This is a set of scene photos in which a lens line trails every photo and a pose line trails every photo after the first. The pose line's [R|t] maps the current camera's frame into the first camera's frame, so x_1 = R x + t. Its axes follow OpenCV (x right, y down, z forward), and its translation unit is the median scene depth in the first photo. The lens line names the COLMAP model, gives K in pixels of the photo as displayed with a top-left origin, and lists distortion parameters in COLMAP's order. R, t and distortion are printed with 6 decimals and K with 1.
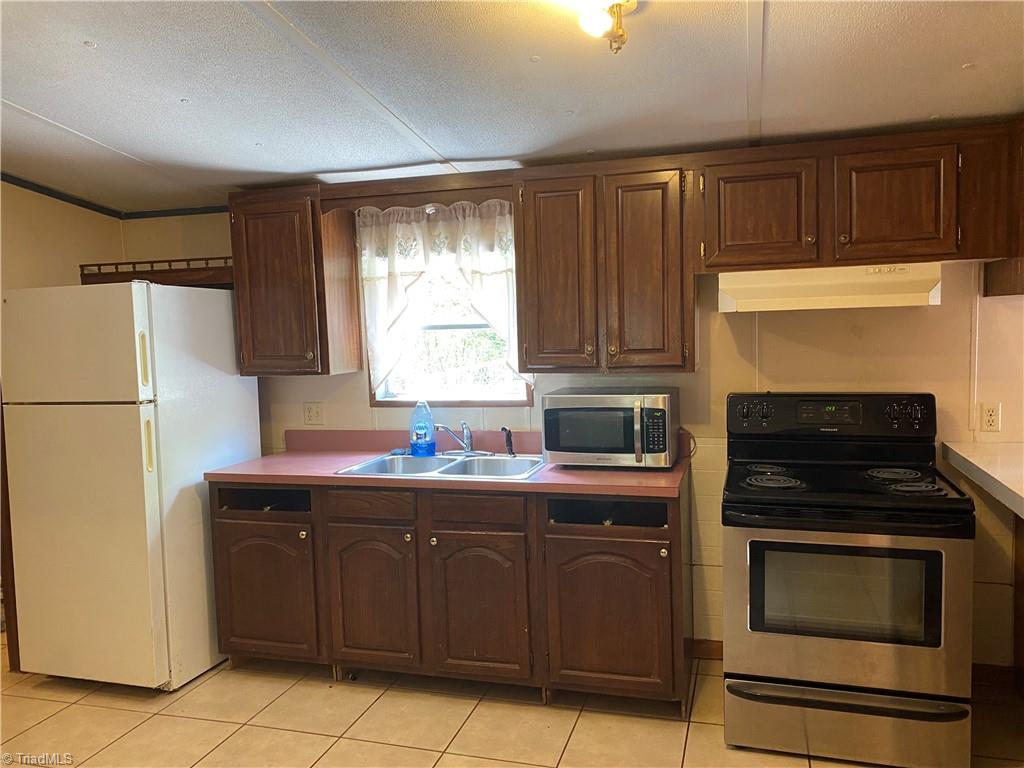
lens RADIAL K [[772.5, 0, 512.0], [0, 772.5, 384.0], [0, 0, 1]] dist [0.030496, -0.007320]
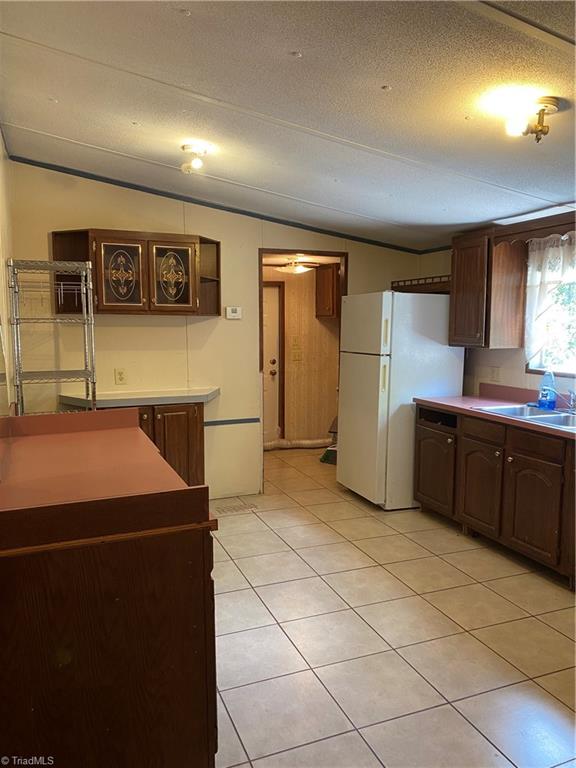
lens RADIAL K [[579.3, 0, 288.0], [0, 579.3, 384.0], [0, 0, 1]] dist [0.030496, -0.007320]
pose [[0.623881, 0.116225, -0.772829, 0.427439], [-0.084271, 0.993119, 0.081325, -0.002128], [0.776963, 0.014390, 0.629382, -0.064204]]
